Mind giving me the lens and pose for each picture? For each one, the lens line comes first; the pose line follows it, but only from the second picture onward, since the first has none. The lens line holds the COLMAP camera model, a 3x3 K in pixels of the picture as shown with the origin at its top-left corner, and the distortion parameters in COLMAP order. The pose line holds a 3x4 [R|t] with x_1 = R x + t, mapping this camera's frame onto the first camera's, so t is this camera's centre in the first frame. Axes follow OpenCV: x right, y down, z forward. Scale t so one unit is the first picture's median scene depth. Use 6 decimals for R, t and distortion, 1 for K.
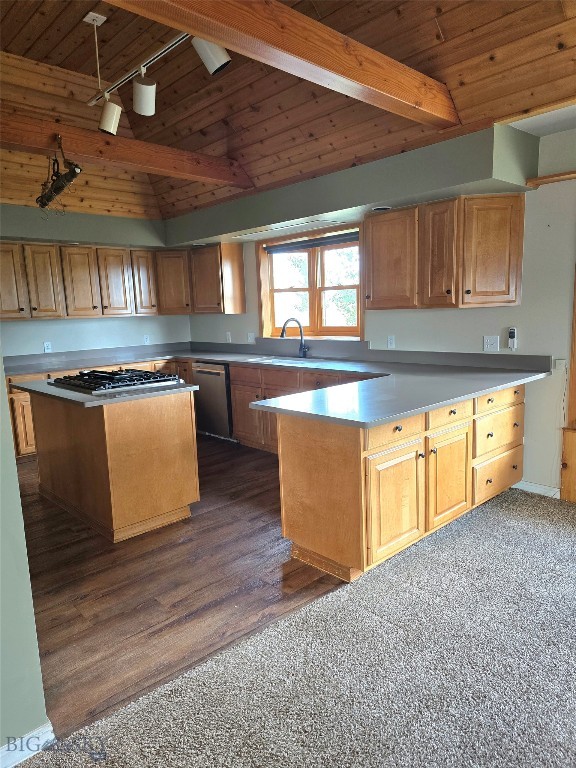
lens RADIAL K [[517.6, 0, 291.2], [0, 517.6, 383.7], [0, 0, 1]] dist [0.092927, -0.110555]
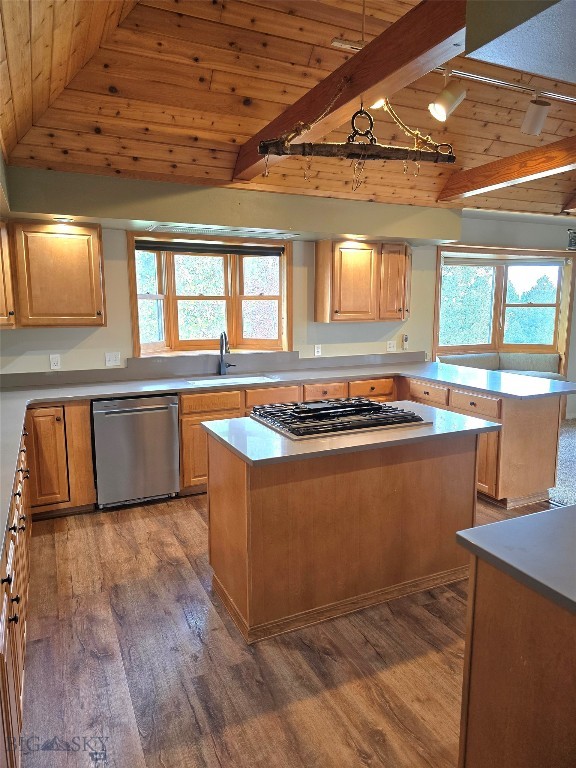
lens RADIAL K [[522.4, 0, 288.0], [0, 522.4, 384.0], [0, 0, 1]] dist [-0.159725, 0.196716]
pose [[0.317541, -0.102161, 0.942725, -1.067422], [0.136643, 0.988733, 0.061121, -0.103122], [-0.938348, 0.109408, 0.327923, 0.850760]]
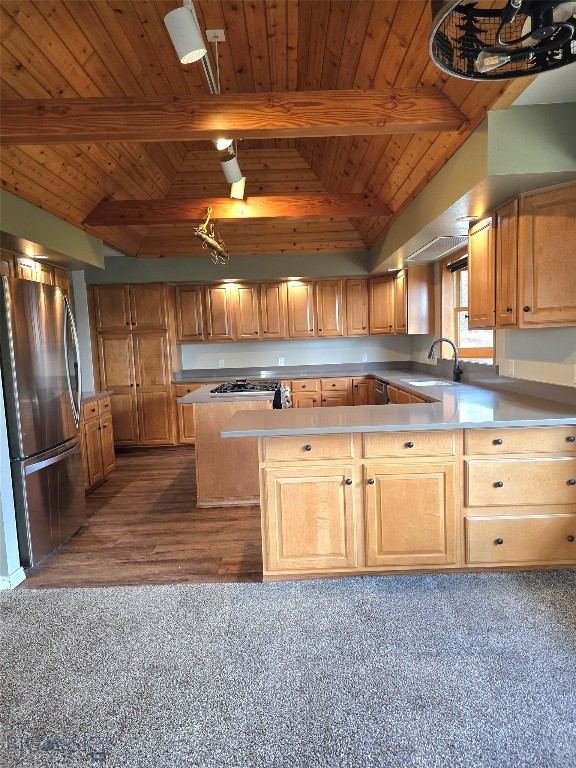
lens RADIAL K [[517.6, 0, 291.2], [0, 517.6, 383.7], [0, 0, 1]] dist [0.092927, -0.110555]
pose [[0.724453, 0.064085, -0.686339, 0.628814], [-0.088224, 0.996101, -0.000115, -0.026612], [0.683655, 0.060635, 0.727282, 0.161986]]
